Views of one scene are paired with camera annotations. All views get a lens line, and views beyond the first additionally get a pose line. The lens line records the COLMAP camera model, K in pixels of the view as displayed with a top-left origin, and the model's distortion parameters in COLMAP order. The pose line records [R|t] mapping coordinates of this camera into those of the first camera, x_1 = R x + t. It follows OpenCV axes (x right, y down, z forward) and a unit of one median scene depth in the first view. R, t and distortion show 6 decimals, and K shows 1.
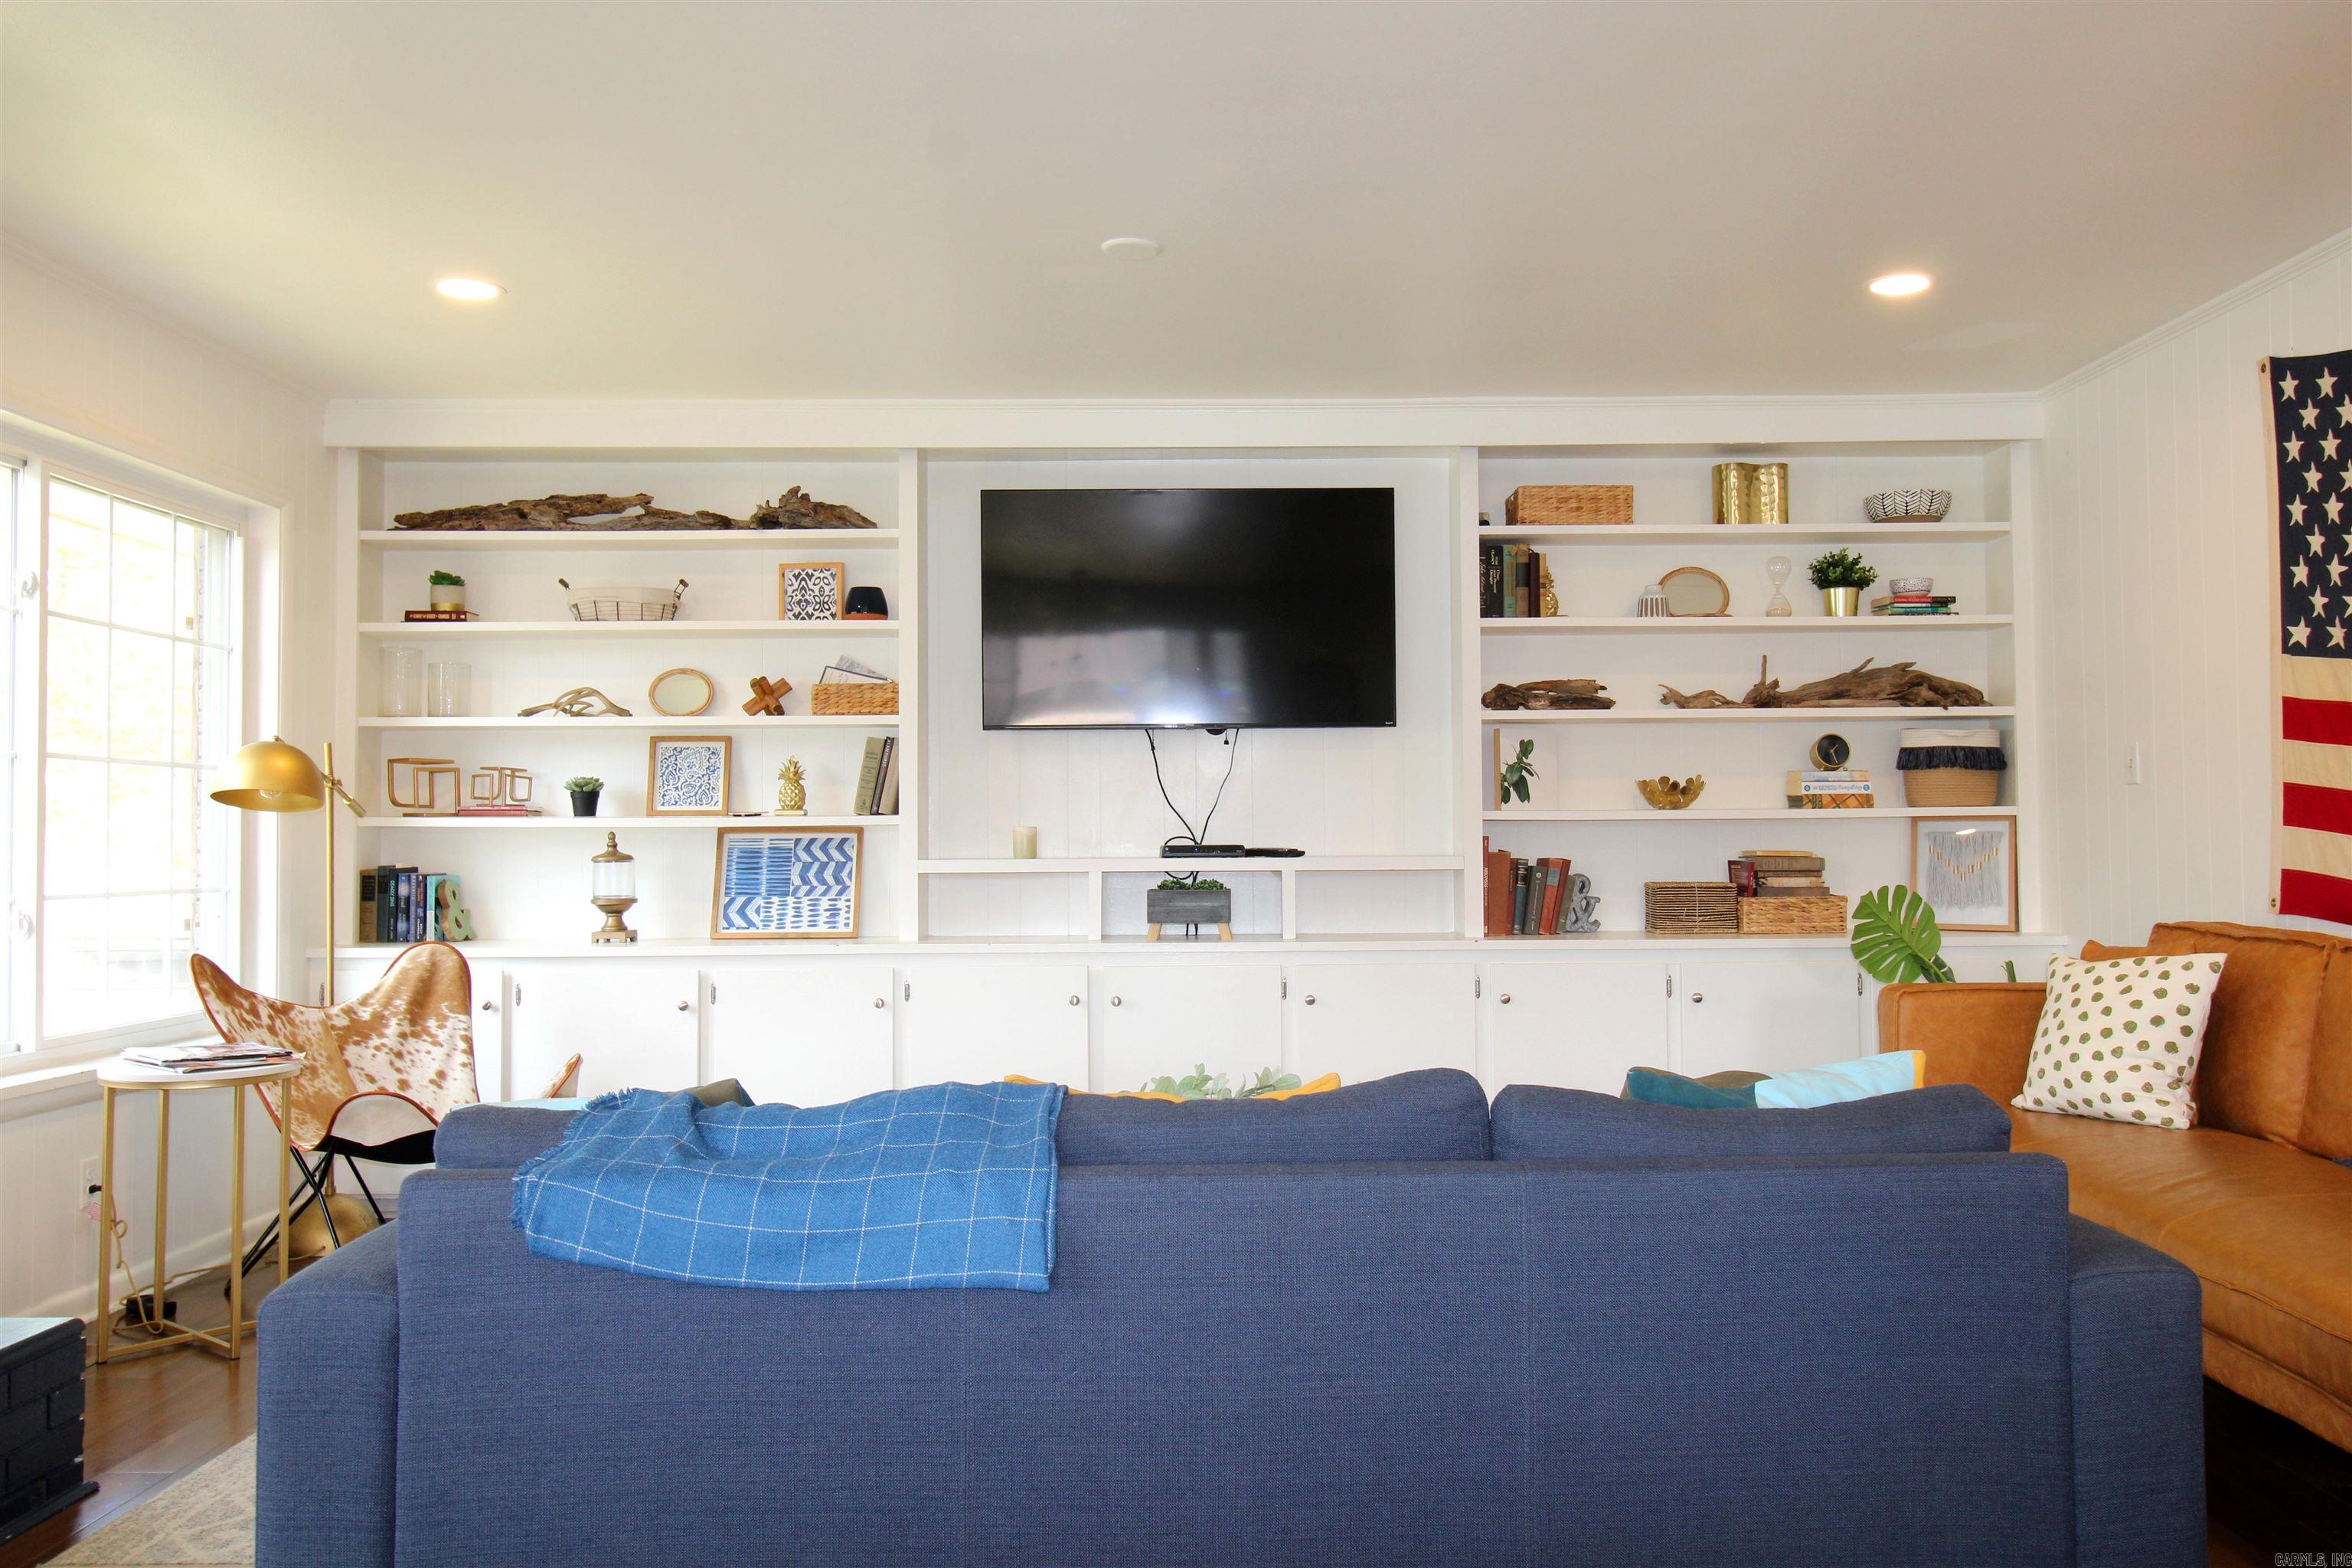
lens RADIAL K [[1831.1, 0, 1200.3], [0, 1831.1, 785.4], [0, 0, 1]] dist [0.014223, -0.009070]
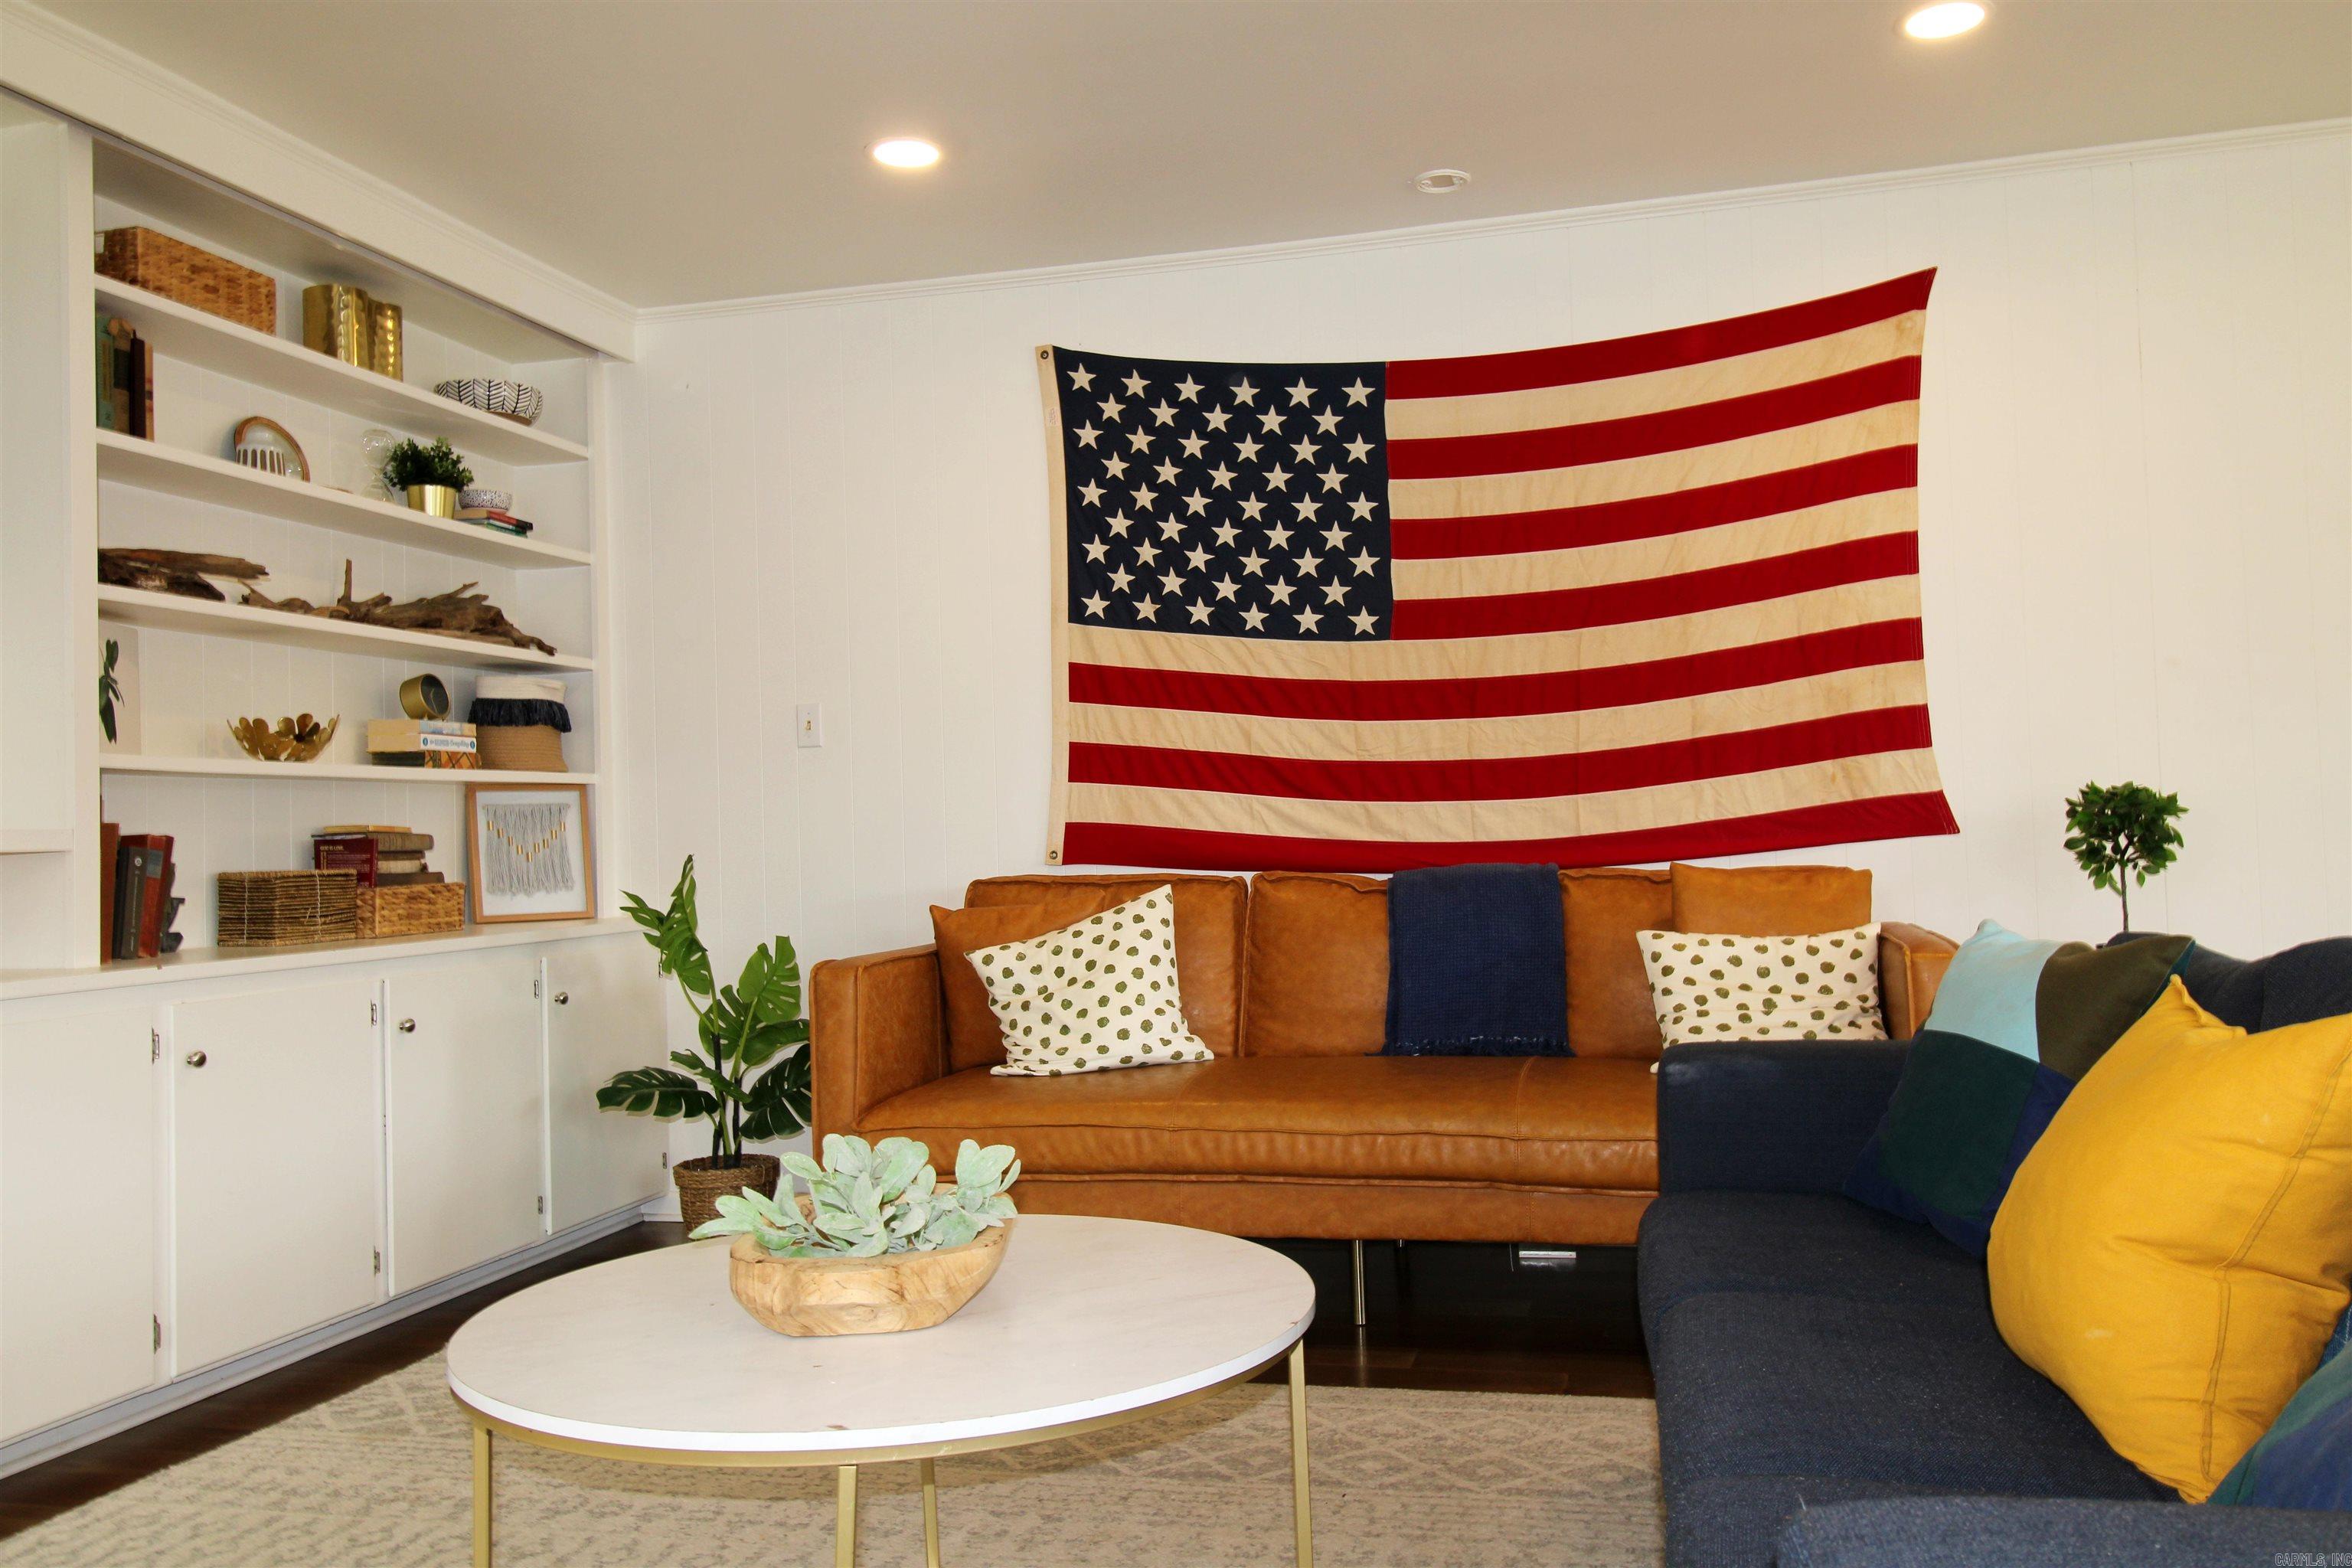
lens RADIAL K [[1829.4, 0, 1203.1], [0, 1829.4, 778.8], [0, 0, 1]] dist [0.016250, -0.010897]
pose [[0.245025, 0.030681, 0.969031, -0.326801], [-0.000429, 0.999502, -0.031537, 0.040875], [-0.969517, 0.007312, 0.244916, 0.502174]]
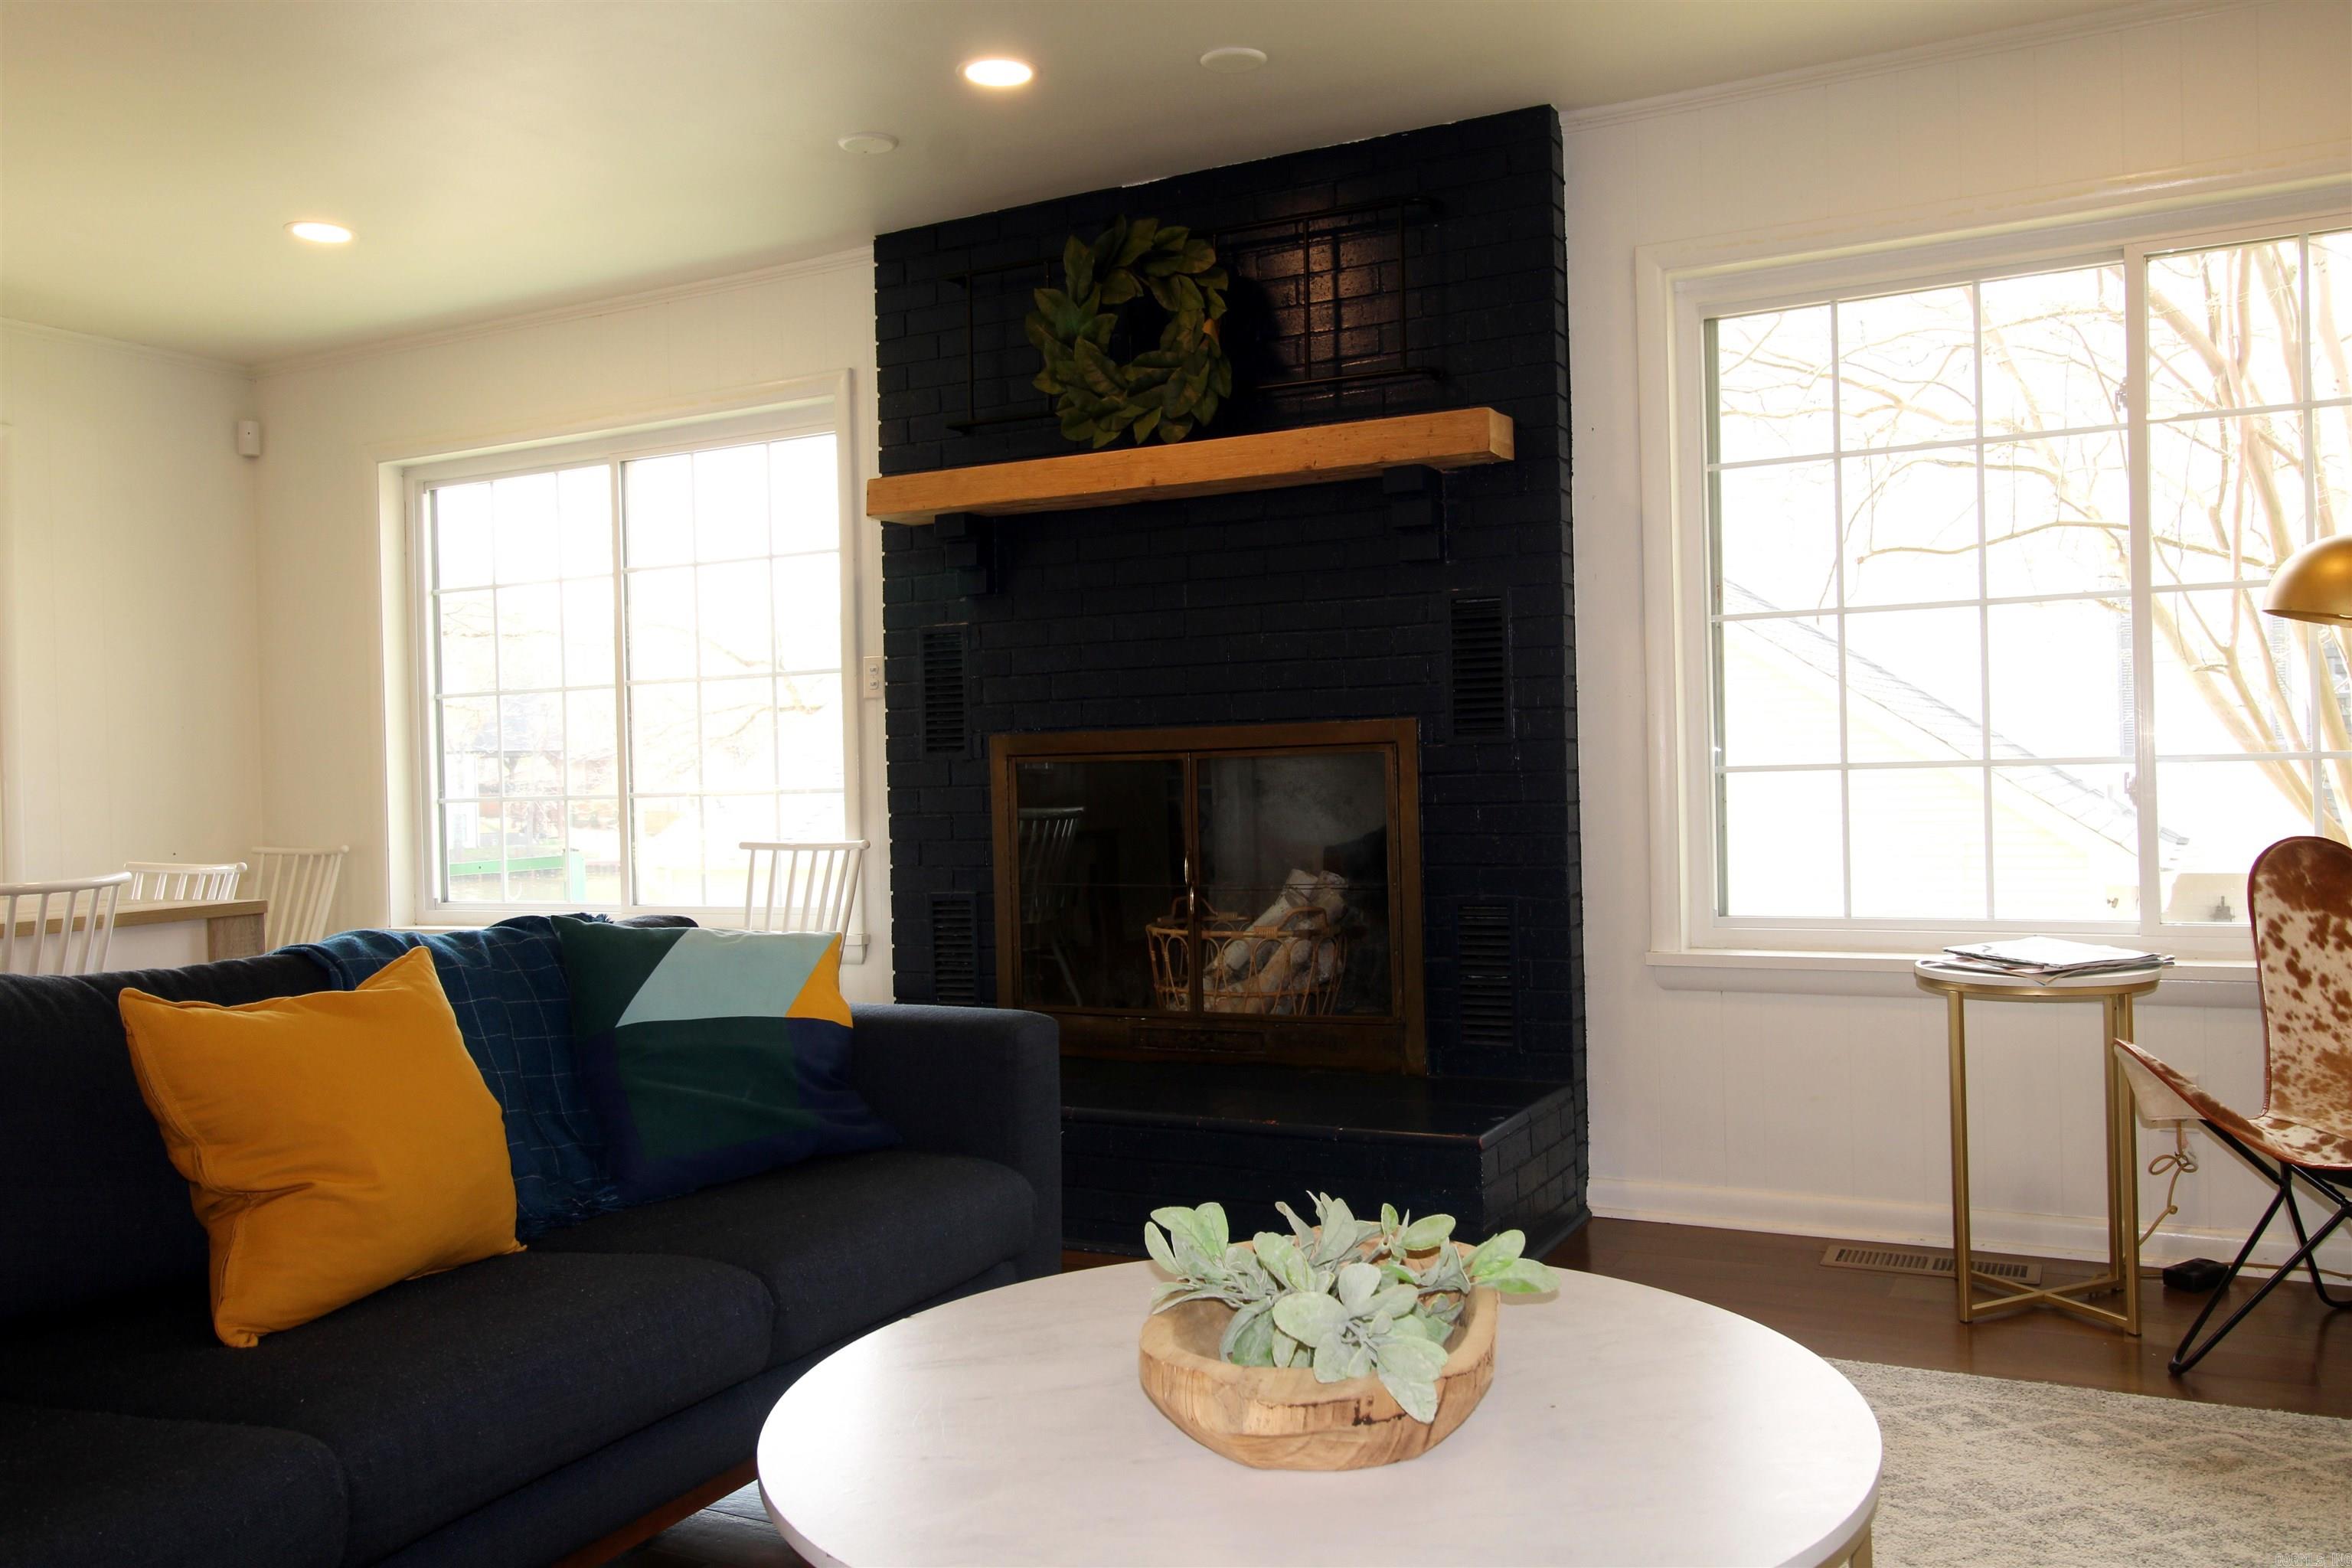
lens RADIAL K [[1829.4, 0, 1203.1], [0, 1829.4, 778.8], [0, 0, 1]] dist [0.016250, -0.010897]
pose [[-0.458054, 0.021827, -0.888657, 0.247963], [0.056934, 0.998366, -0.004824, 0.037914], [0.887099, -0.052805, -0.458548, 0.761595]]
